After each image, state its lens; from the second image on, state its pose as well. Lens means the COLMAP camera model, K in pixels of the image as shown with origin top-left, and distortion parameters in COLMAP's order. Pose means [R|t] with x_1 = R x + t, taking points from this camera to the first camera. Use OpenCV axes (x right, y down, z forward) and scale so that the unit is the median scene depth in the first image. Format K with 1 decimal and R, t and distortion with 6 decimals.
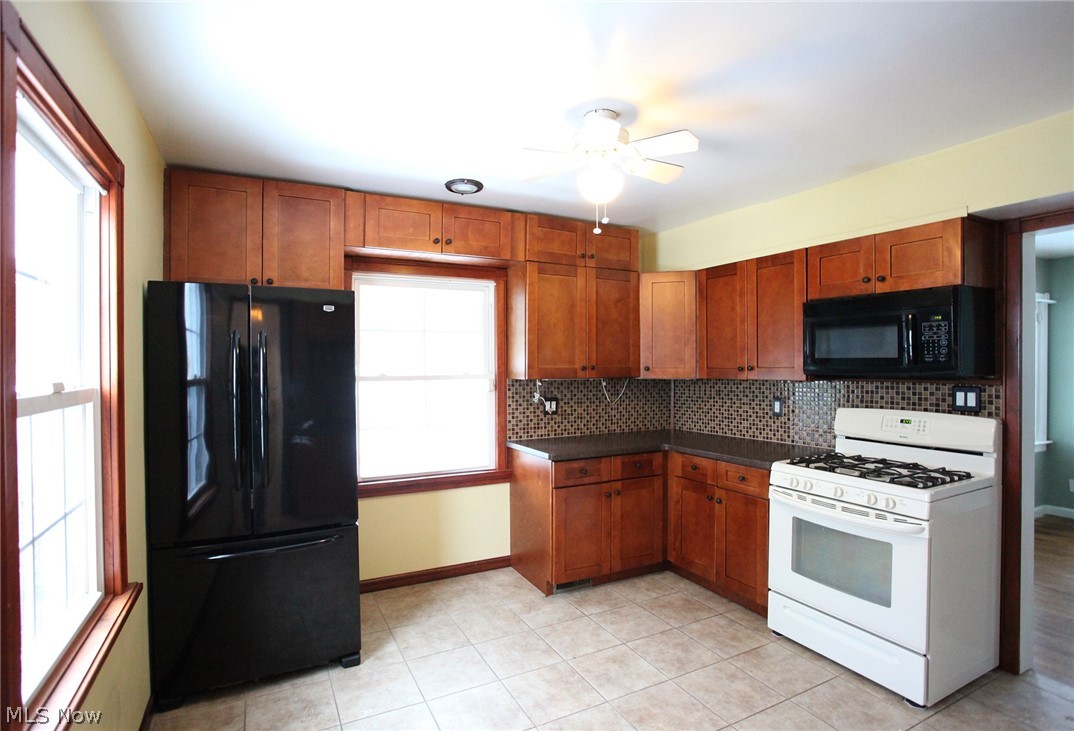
lens RADIAL K [[537.0, 0, 524.1], [0, 537.0, 371.7], [0, 0, 1]] dist [-0.013714, 0.001524]
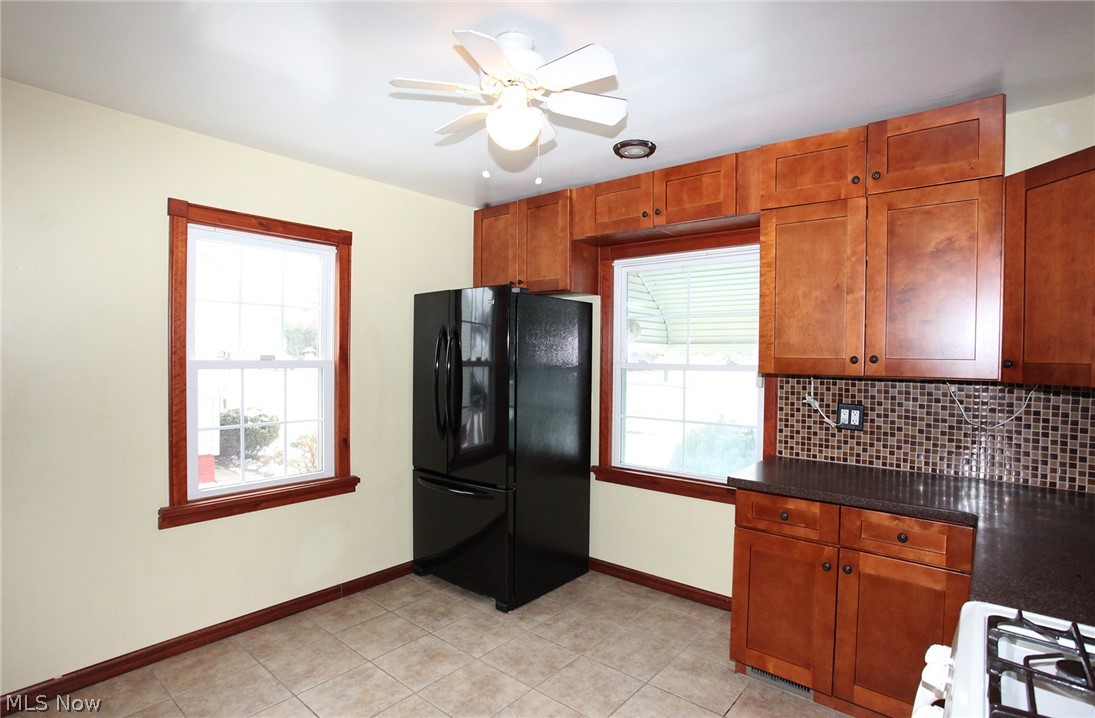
lens RADIAL K [[546.4, 0, 547.5], [0, 546.4, 359.0], [0, 0, 1]] dist [-0.051886, 0.000378]
pose [[0.402754, 0.017168, -0.915147, 0.516756], [-0.024509, 0.999668, 0.007967, -0.002968], [0.914980, 0.019220, 0.403041, 0.407123]]
